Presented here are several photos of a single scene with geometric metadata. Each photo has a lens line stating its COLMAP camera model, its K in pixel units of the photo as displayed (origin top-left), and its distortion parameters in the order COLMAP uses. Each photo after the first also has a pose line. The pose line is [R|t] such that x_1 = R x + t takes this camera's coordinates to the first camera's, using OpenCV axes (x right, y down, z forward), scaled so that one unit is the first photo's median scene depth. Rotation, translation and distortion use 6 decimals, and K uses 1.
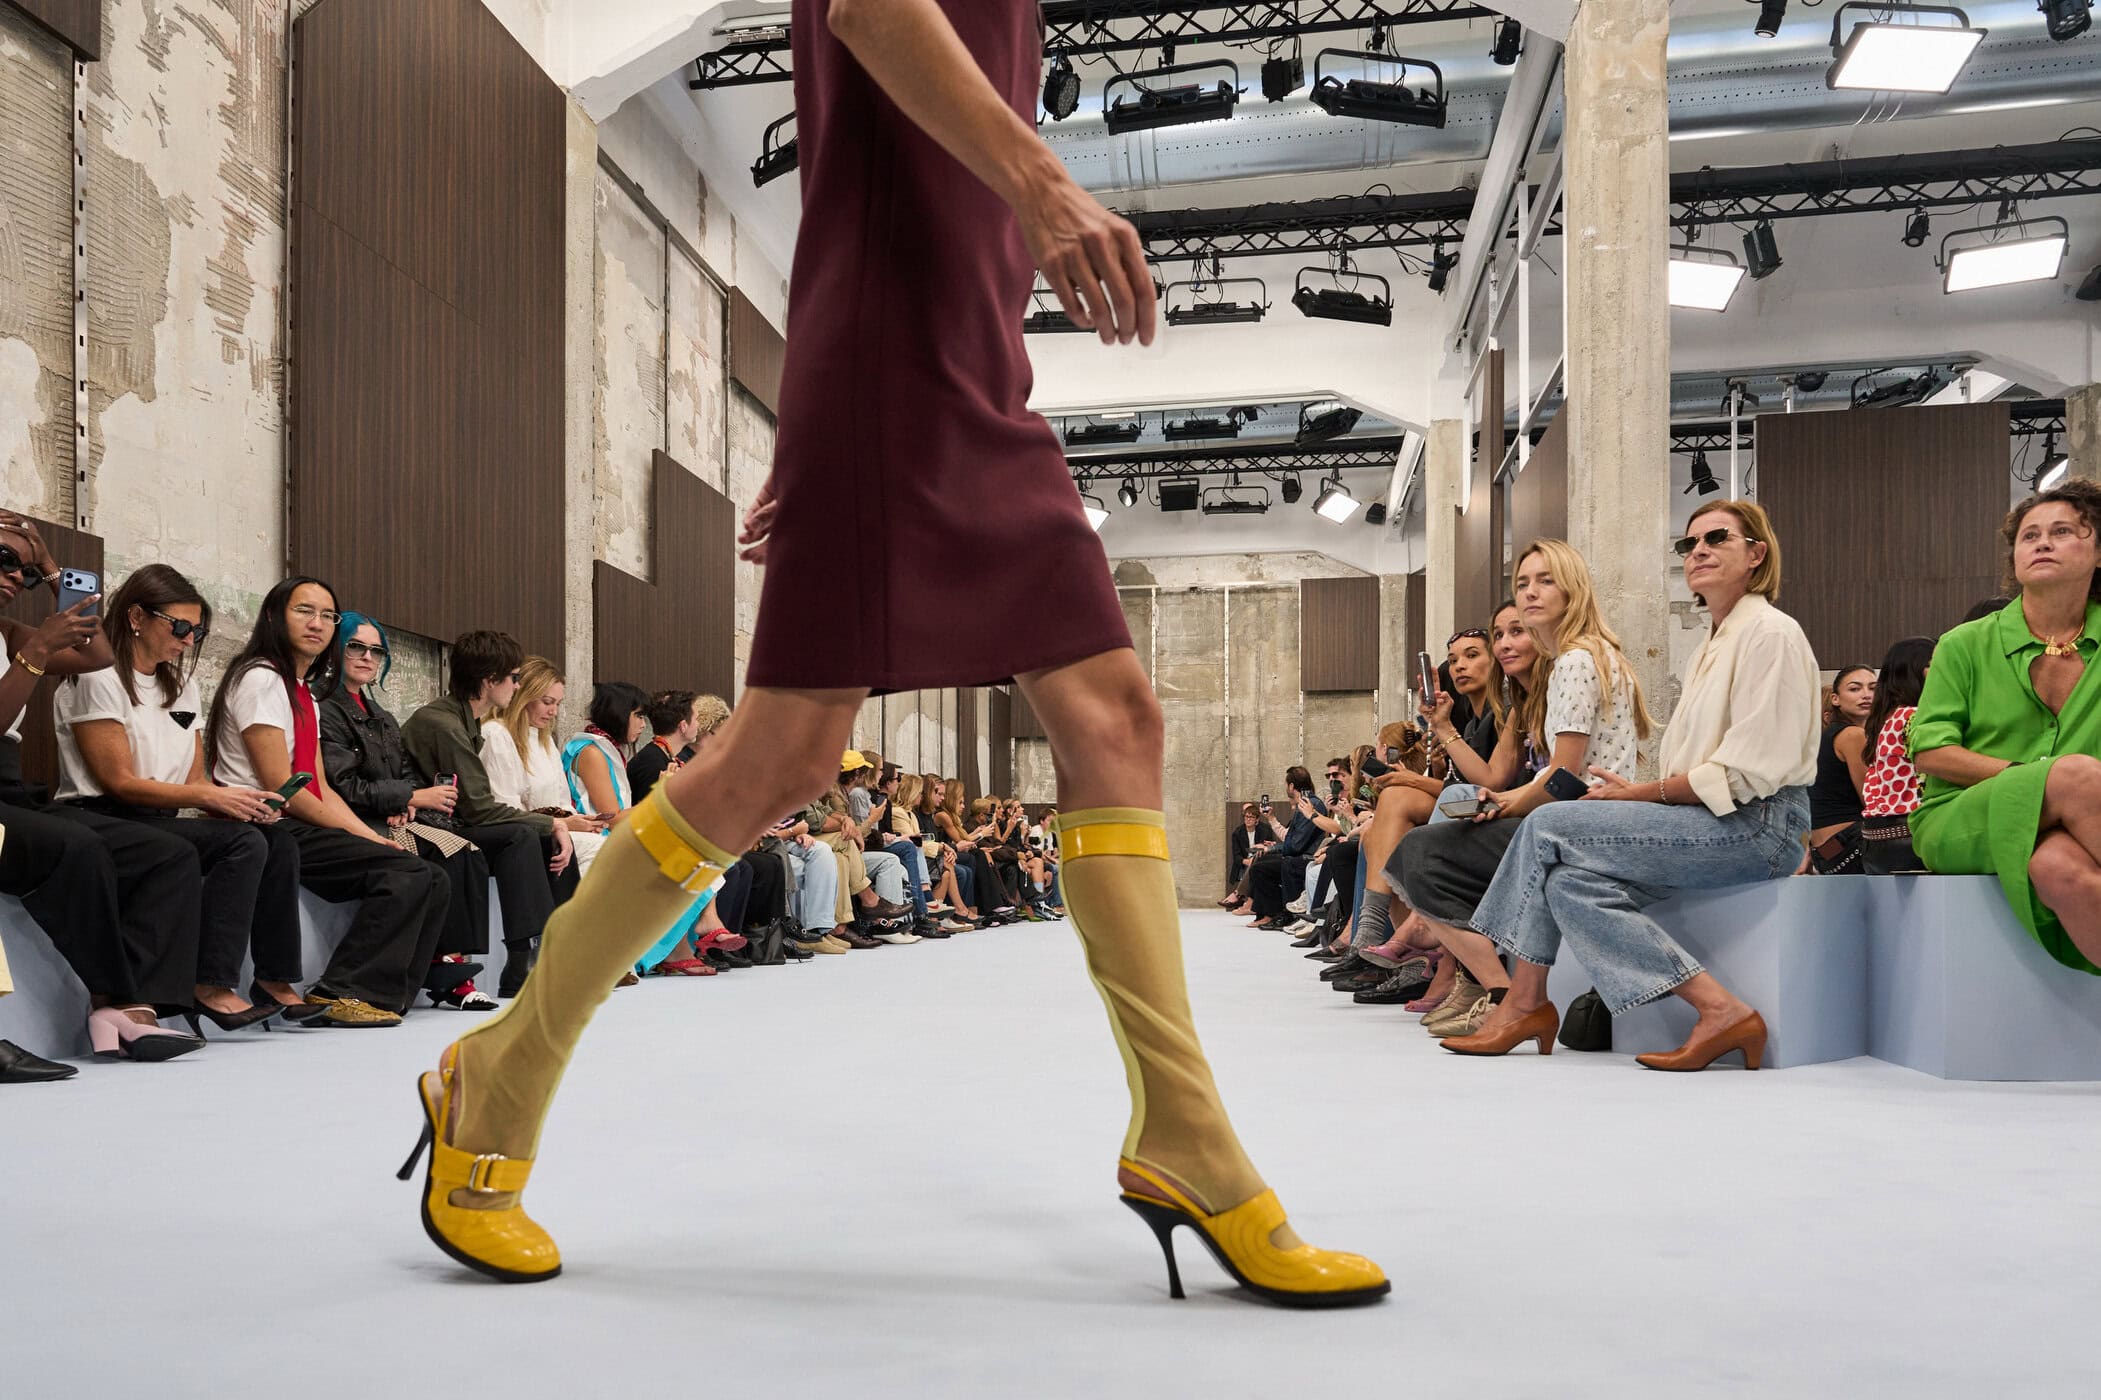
lens RADIAL K [[1617.6, 0, 1057.8], [0, 1617.6, 686.9], [0, 0, 1]] dist [0.040201, -0.039516]
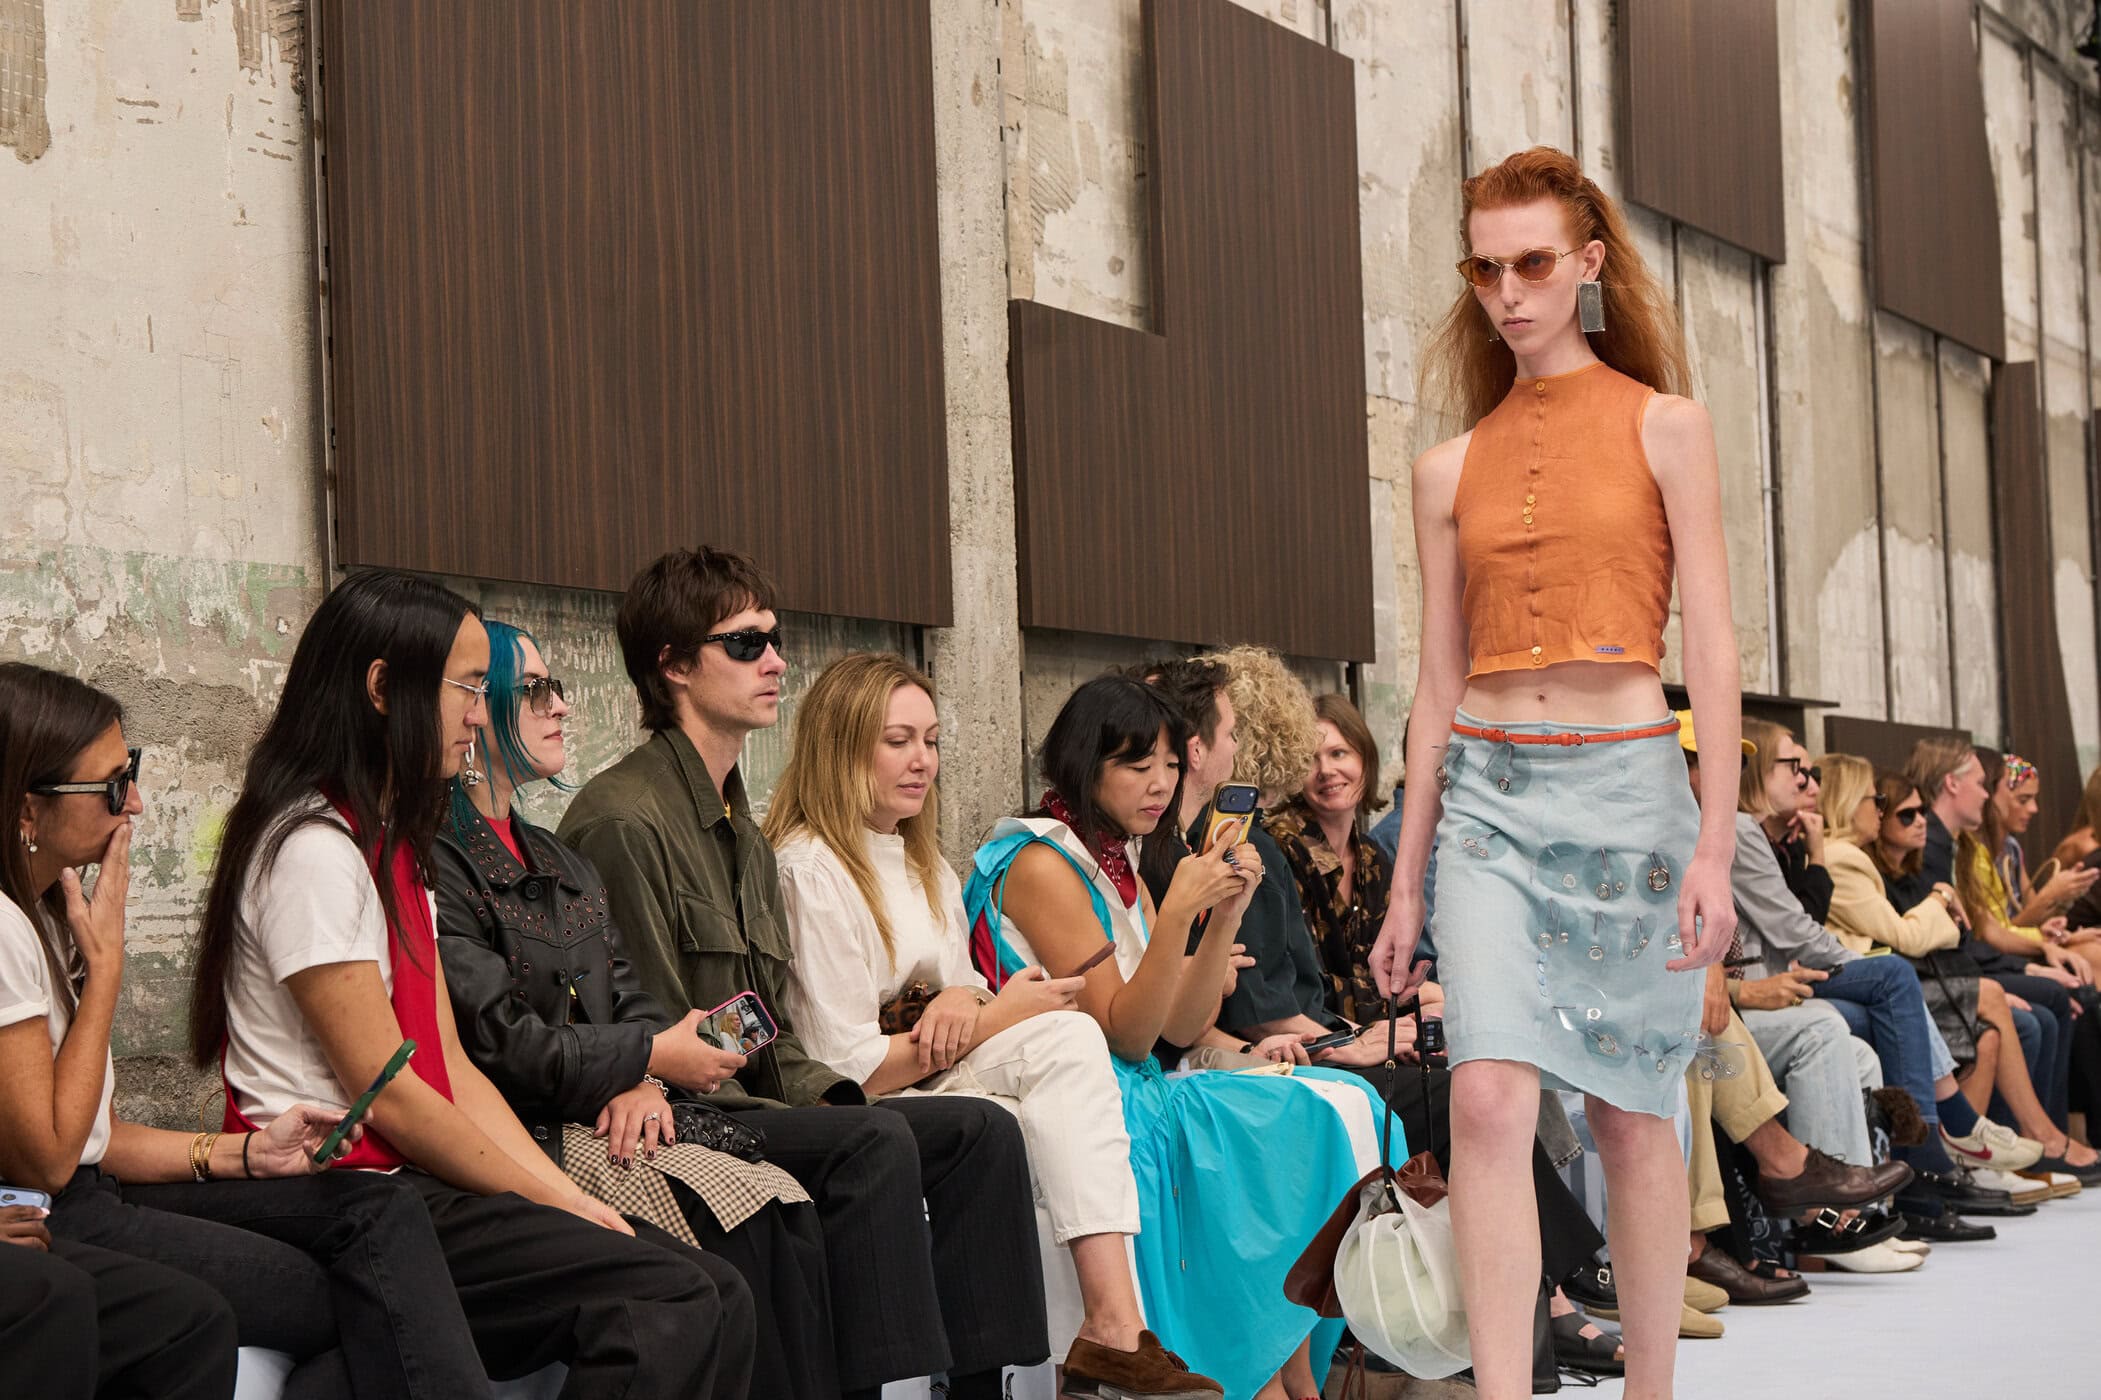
lens RADIAL K [[4121.3, 0, 1138.0], [0, 4121.3, 813.3], [0, 0, 1]] dist [0.001403, 0.000000]
pose [[0.959809, -0.050408, -0.276090, 0.001108], [0.037160, 0.997902, -0.053008, 0.110090], [0.278183, 0.040618, 0.959669, 0.118380]]
